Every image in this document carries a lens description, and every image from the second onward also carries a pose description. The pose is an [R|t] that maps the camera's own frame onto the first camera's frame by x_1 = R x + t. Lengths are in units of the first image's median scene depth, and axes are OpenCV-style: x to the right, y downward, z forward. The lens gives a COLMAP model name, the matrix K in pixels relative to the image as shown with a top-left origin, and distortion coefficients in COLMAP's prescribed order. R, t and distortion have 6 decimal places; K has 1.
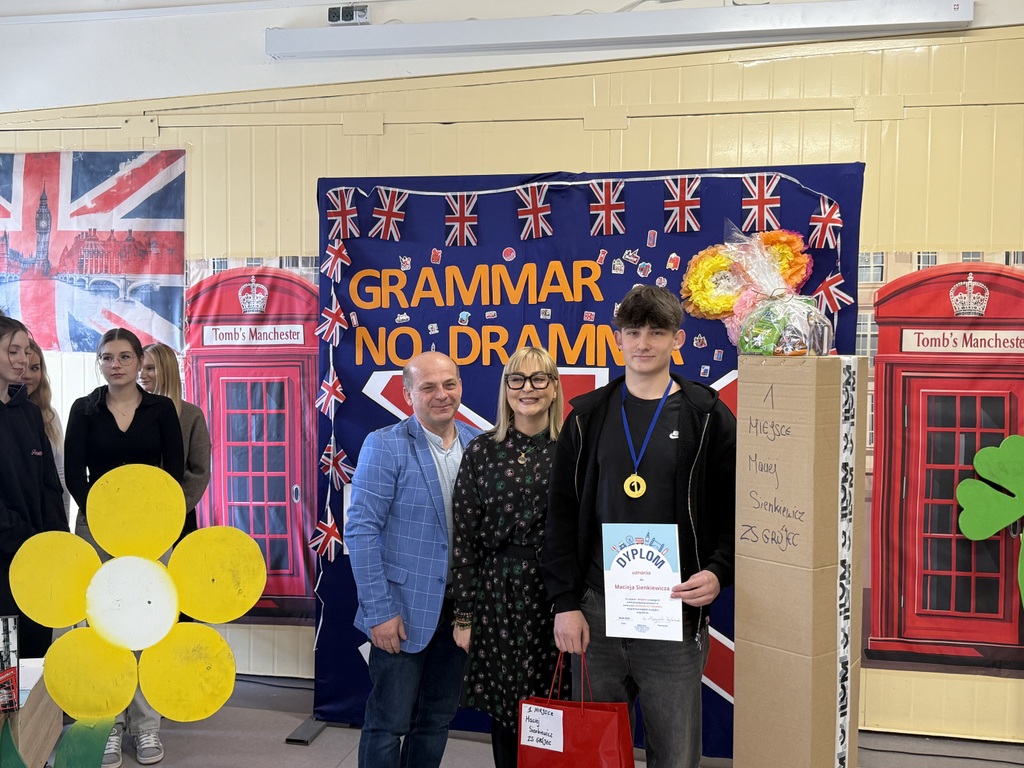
lens RADIAL K [[1014.1, 0, 512.0], [0, 1014.1, 384.0], [0, 0, 1]] dist [0.190354, -0.427345]
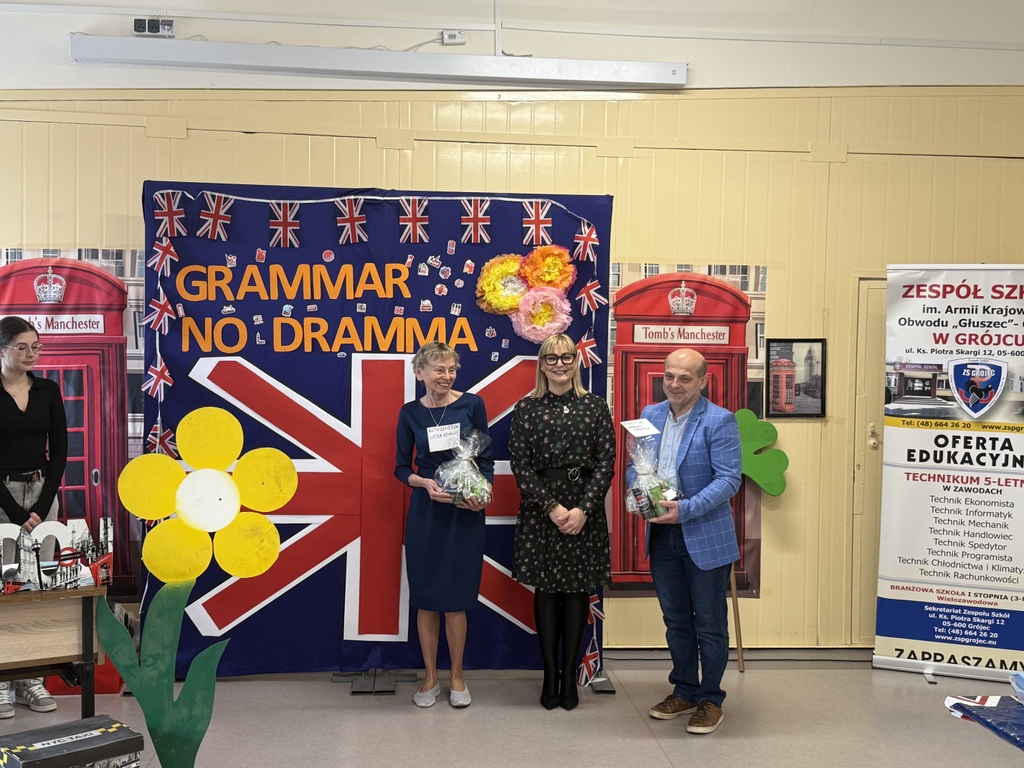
lens RADIAL K [[1209.8, 0, 506.9], [0, 1209.8, 386.8], [0, 0, 1]] dist [0.190396, -0.413916]
pose [[0.952675, -0.007469, 0.303899, -0.229349], [0.008734, 0.999958, -0.002803, 0.026756], [-0.303865, 0.005325, 0.952700, -0.376254]]
